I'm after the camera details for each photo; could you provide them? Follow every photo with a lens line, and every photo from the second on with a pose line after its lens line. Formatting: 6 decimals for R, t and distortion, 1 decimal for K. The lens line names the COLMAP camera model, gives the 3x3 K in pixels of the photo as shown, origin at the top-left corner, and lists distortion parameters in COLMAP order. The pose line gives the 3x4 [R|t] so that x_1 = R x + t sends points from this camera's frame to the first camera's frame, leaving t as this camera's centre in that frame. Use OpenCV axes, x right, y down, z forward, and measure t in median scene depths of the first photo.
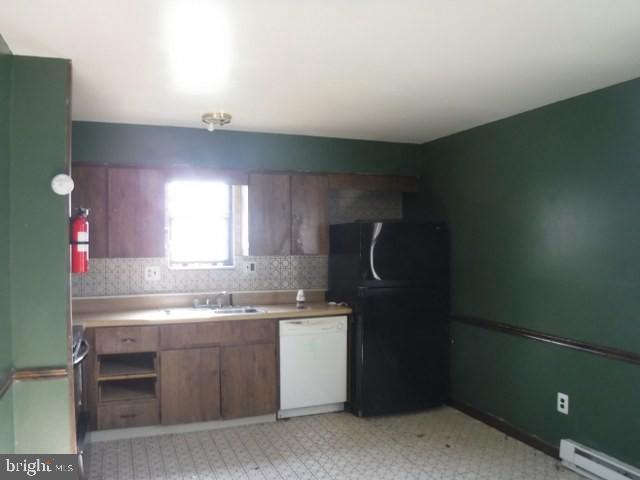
lens RADIAL K [[522.1, 0, 320.0], [0, 522.1, 240.0], [0, 0, 1]] dist [-0.092912, 0.011712]
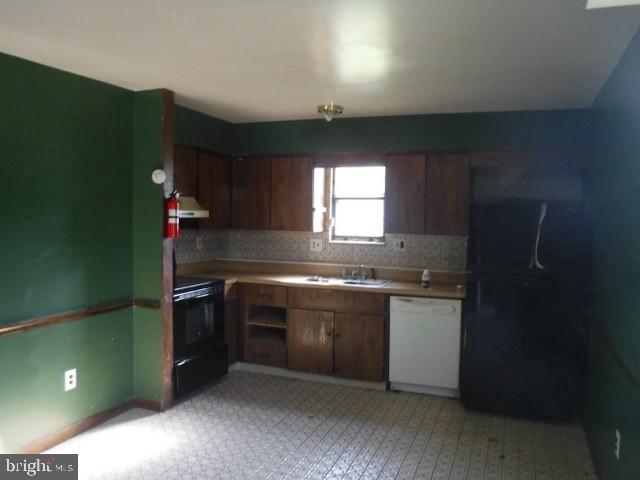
lens RADIAL K [[522.1, 0, 320.0], [0, 522.1, 240.0], [0, 0, 1]] dist [-0.092912, 0.011712]
pose [[0.742790, 0.049853, -0.667666, 0.501979], [-0.022170, 0.998509, 0.049891, -0.007027], [0.669157, -0.022257, 0.742788, 0.127338]]
